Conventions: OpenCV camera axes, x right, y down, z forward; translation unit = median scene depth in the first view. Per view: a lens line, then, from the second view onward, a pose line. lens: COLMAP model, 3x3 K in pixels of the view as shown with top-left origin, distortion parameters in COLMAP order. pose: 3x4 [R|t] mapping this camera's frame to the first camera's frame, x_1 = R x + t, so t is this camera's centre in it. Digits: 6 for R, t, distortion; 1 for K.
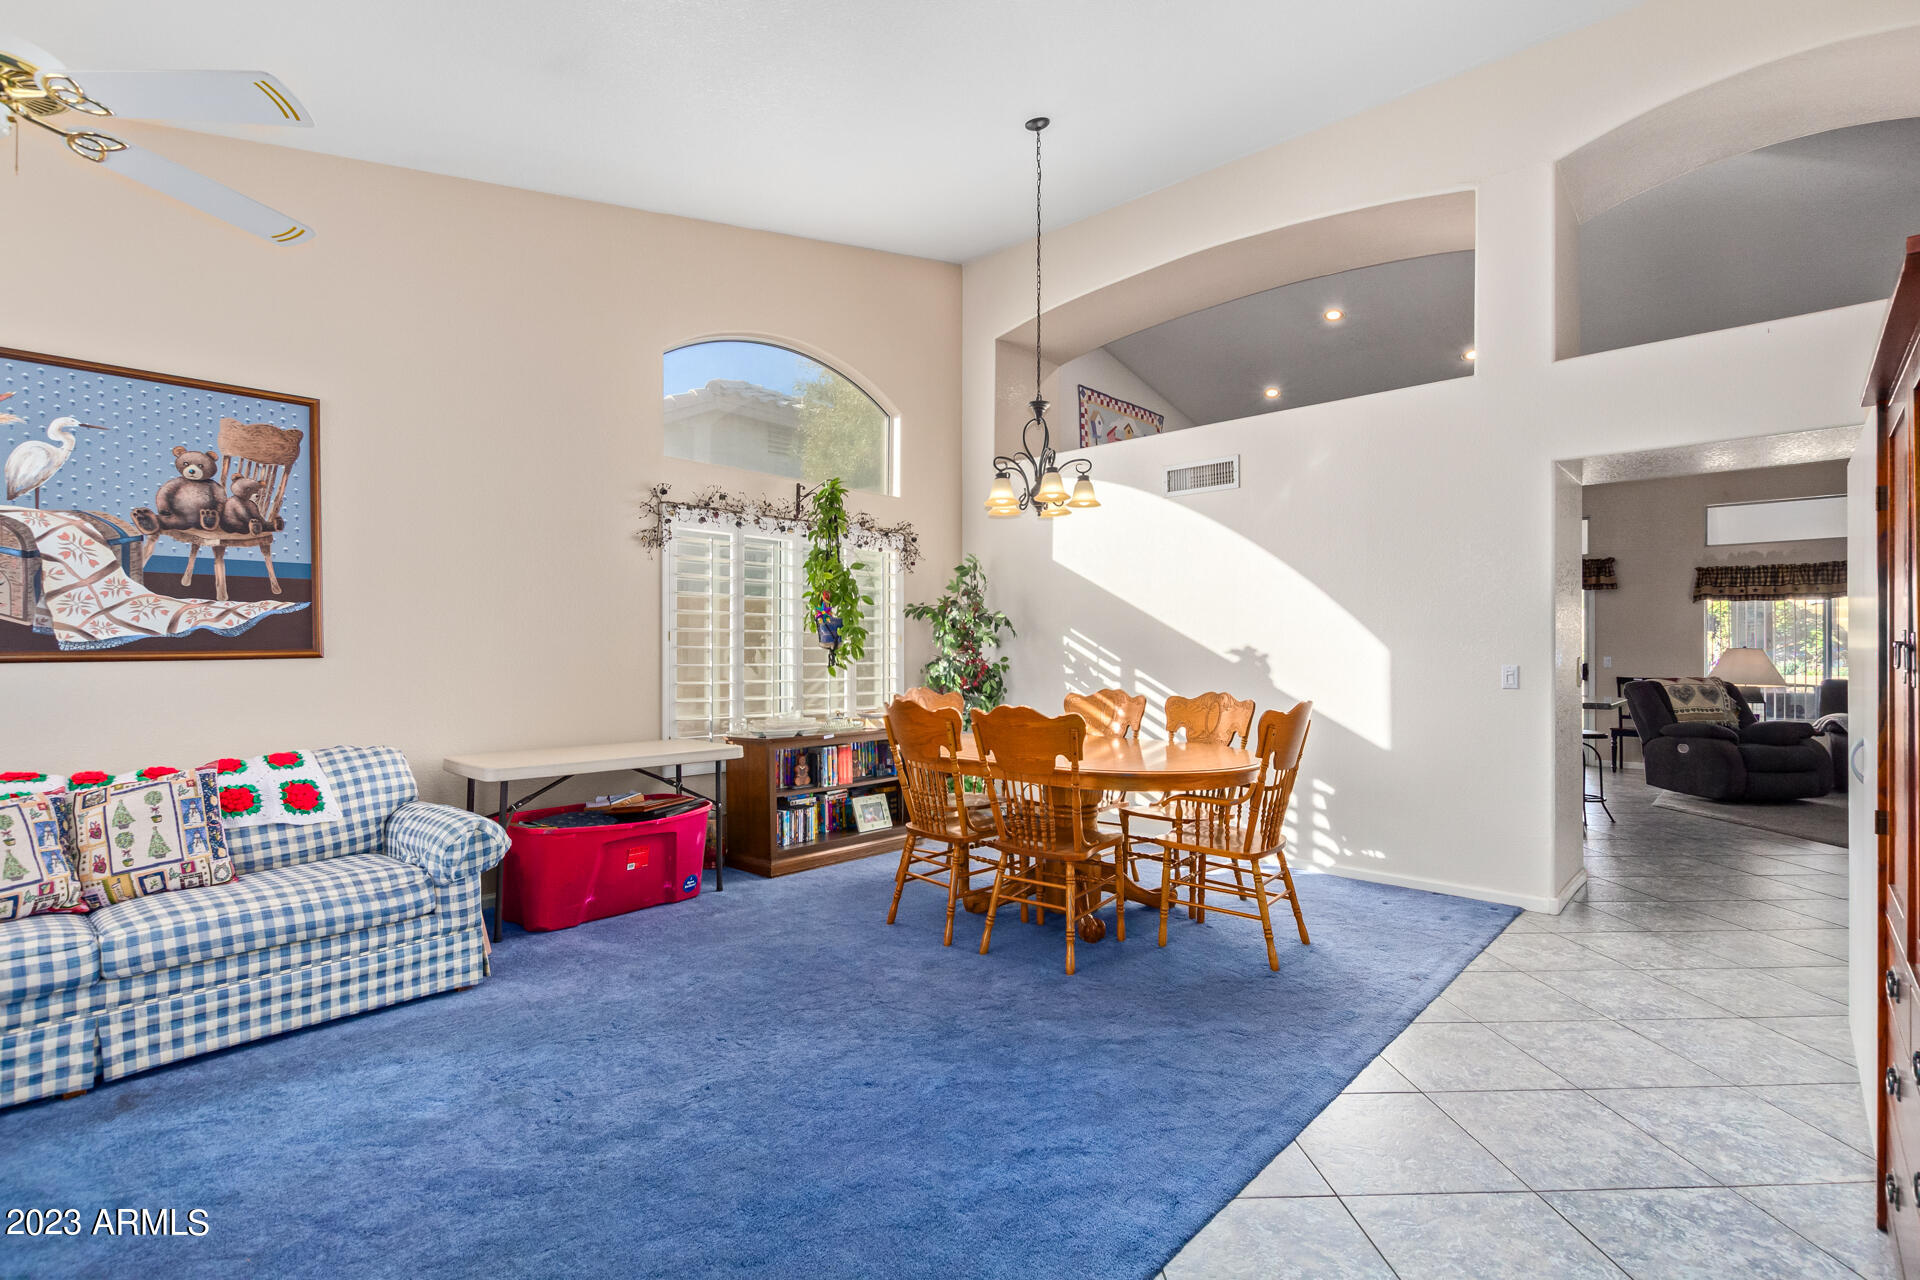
lens RADIAL K [[900.2, 0, 963.7], [0, 900.2, 650.8], [0, 0, 1]] dist [-0.001634, 0.000417]
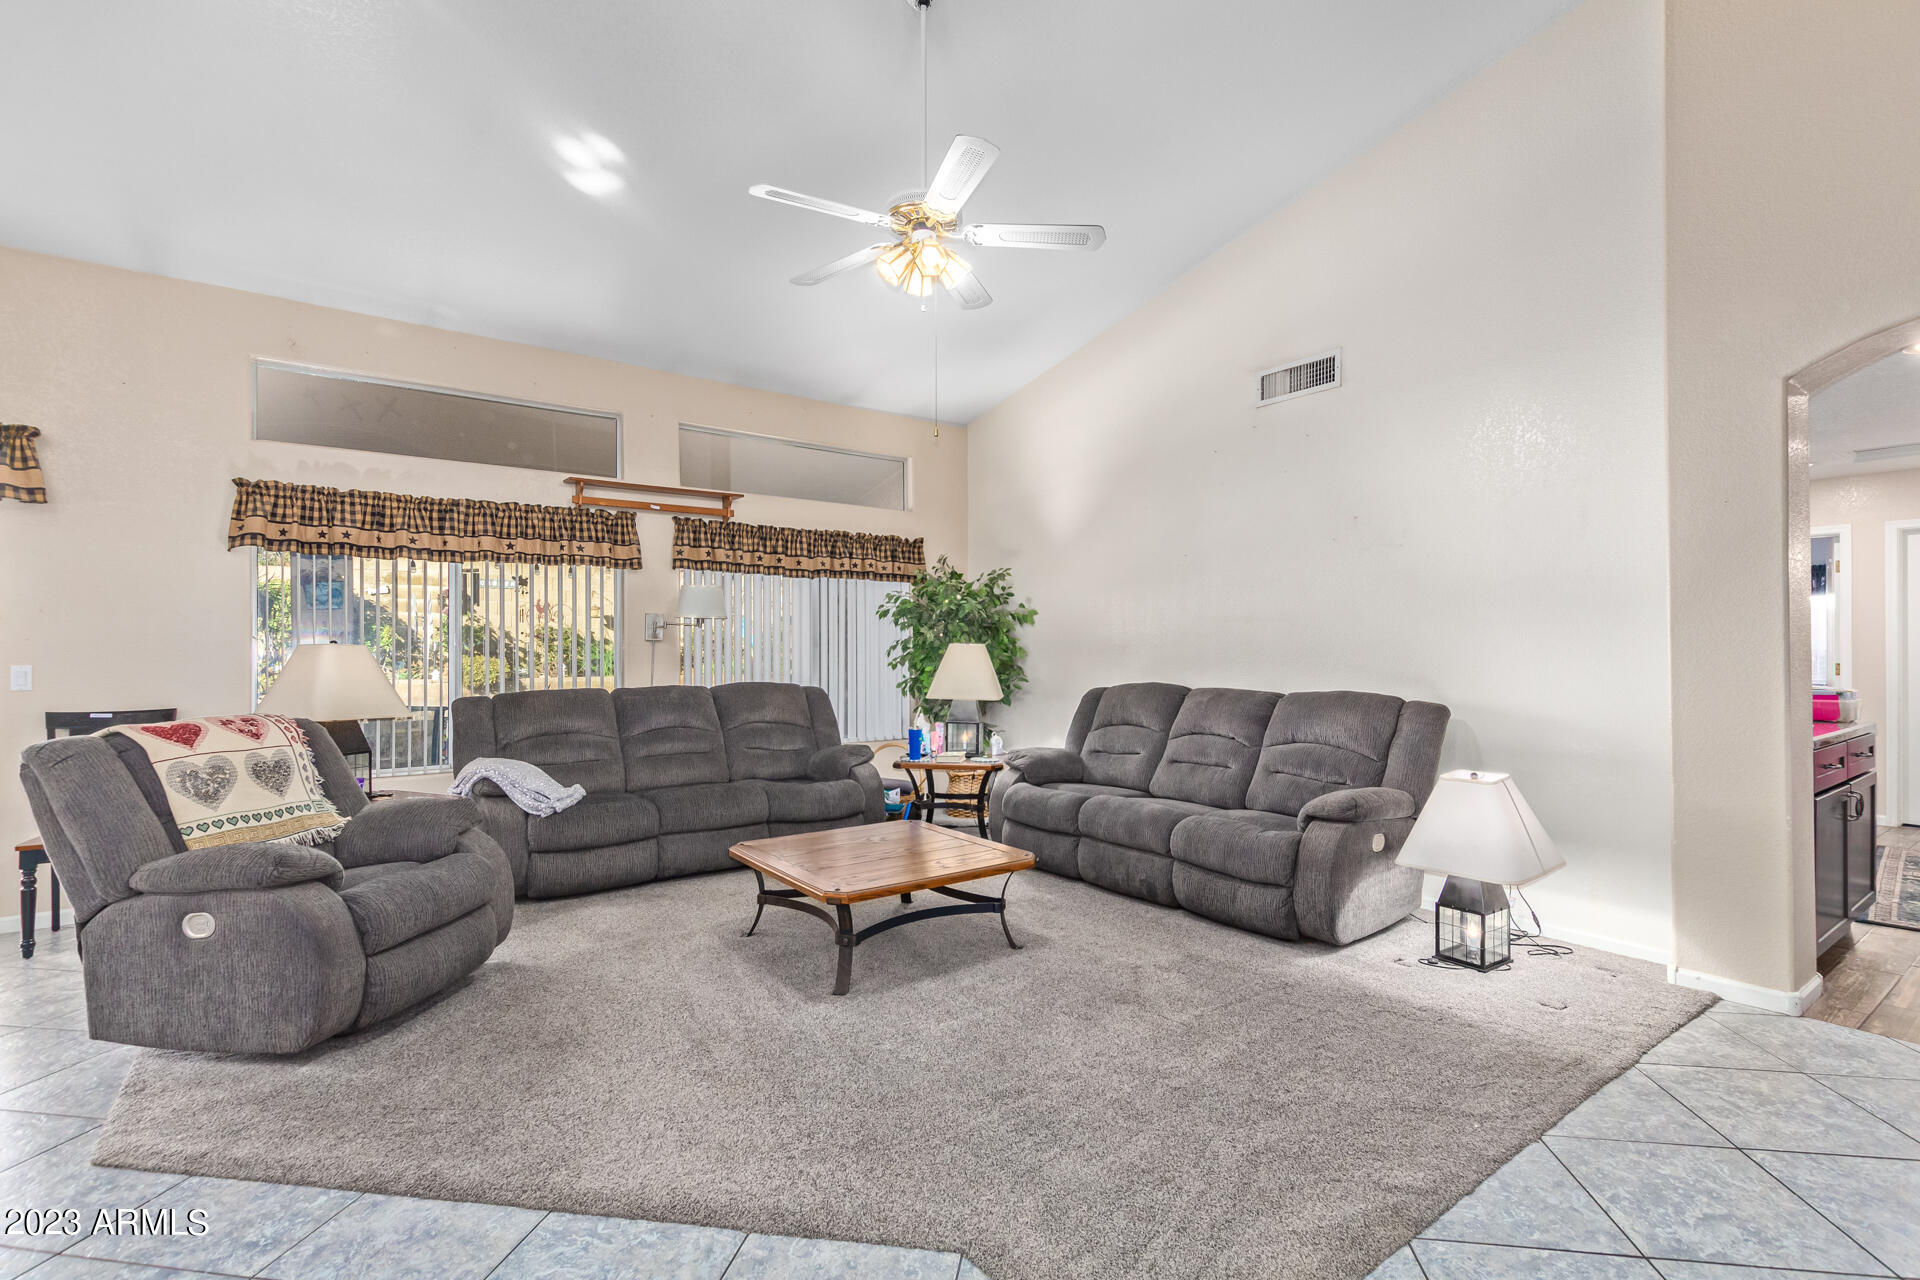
lens RADIAL K [[900.2, 0, 963.7], [0, 900.2, 650.8], [0, 0, 1]] dist [-0.001634, 0.000417]
pose [[0.191008, -0.002753, 0.981585, 0.453560], [-0.014404, 0.999881, 0.005607, -0.010816], [-0.981483, -0.015210, 0.190945, 0.569793]]
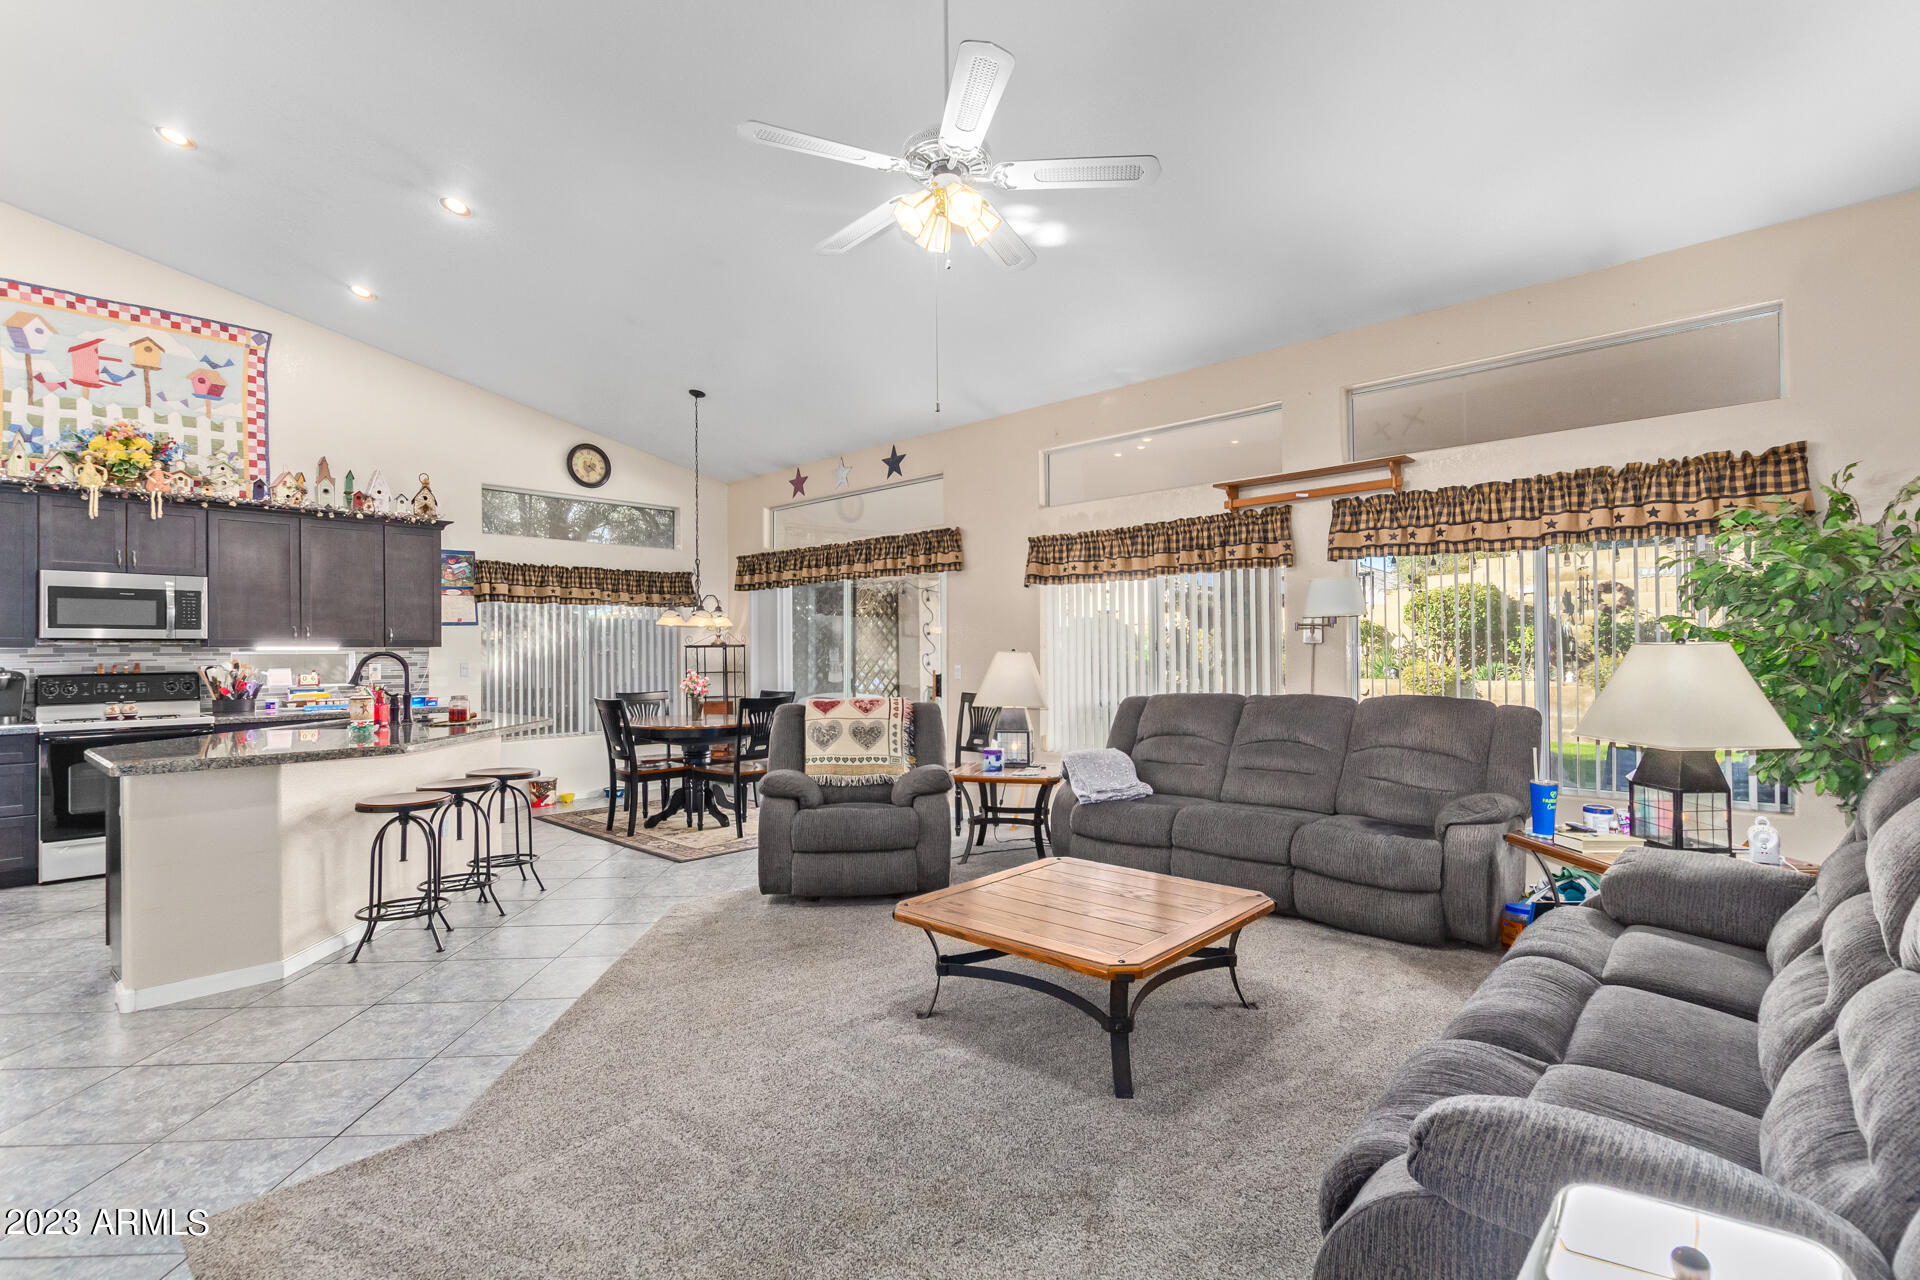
lens RADIAL K [[900.2, 0, 963.7], [0, 900.2, 650.8], [0, 0, 1]] dist [-0.001634, 0.000417]
pose [[0.999840, -0.011966, -0.013289, 0.826375], [0.012142, 0.999839, 0.013226, -0.016796], [0.013129, -0.013386, 0.999824, 0.330113]]
